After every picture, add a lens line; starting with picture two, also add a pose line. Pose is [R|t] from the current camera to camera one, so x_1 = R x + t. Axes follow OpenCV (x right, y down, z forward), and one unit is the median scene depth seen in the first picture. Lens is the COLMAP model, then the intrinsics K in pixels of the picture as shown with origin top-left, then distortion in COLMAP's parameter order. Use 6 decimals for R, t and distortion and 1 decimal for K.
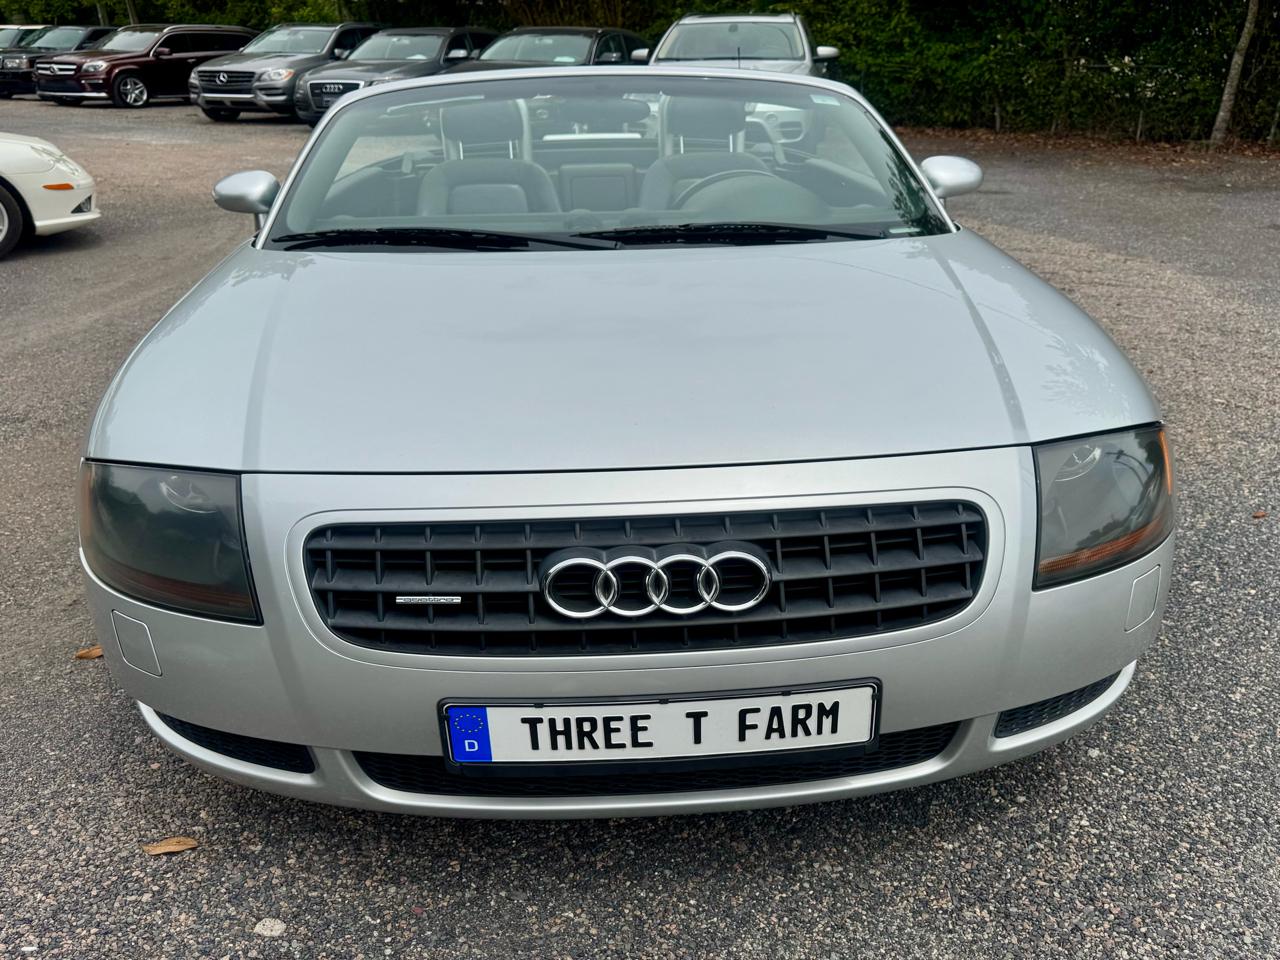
lens RADIAL K [[935.5, 0, 633.7], [0, 935.5, 488.7], [0, 0, 1]] dist [-0.005440, -0.009940]
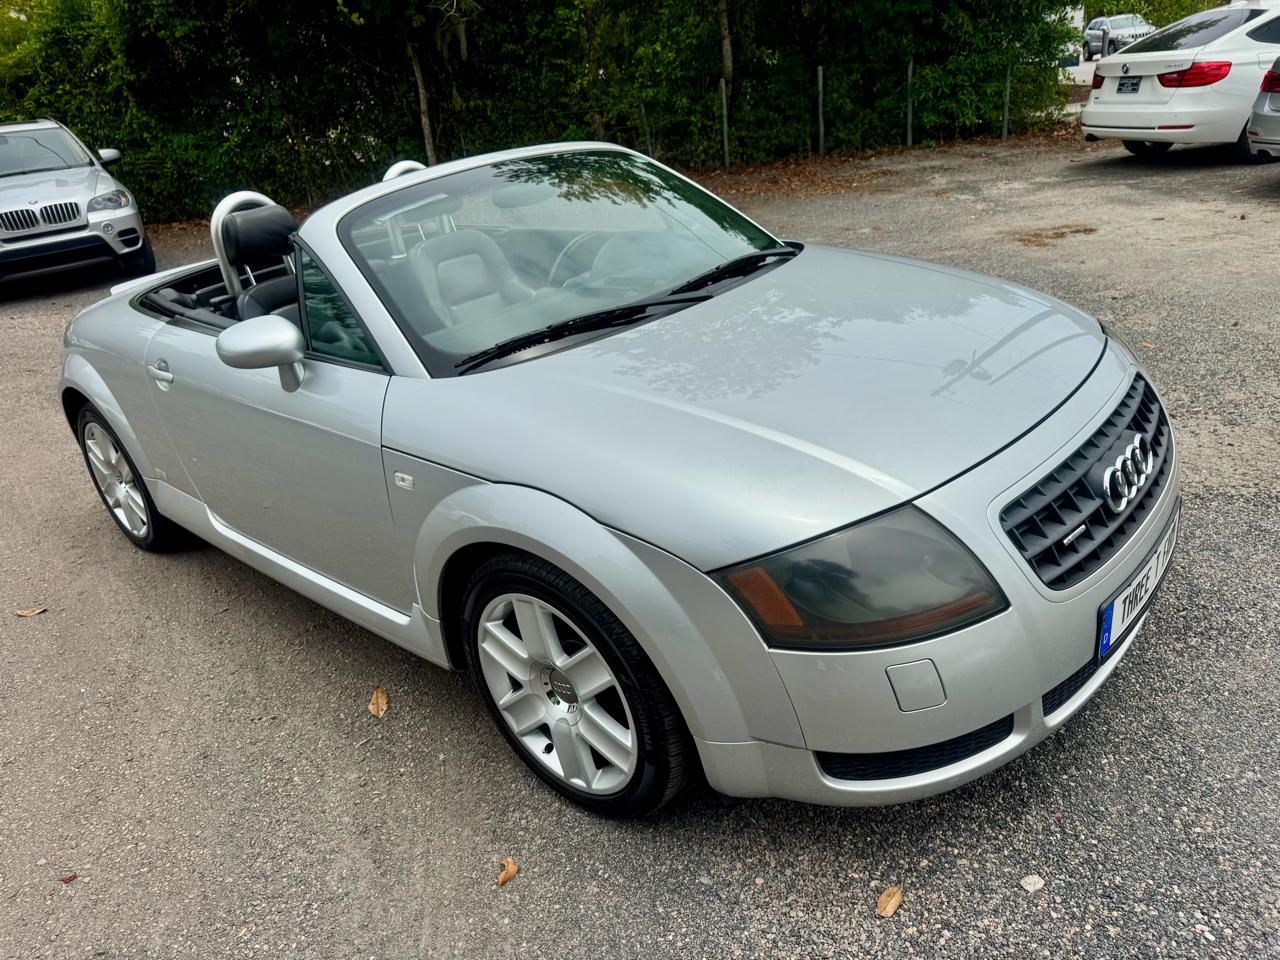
lens RADIAL K [[961.5, 0, 640.0], [0, 961.5, 480.0], [0, 0, 1]] dist [-0.002692, -0.004198]
pose [[0.738479, -0.317009, 0.595109, -1.310913], [0.370971, 0.928022, 0.034005, -0.193470], [-0.563054, 0.195657, 0.802925, 0.274164]]
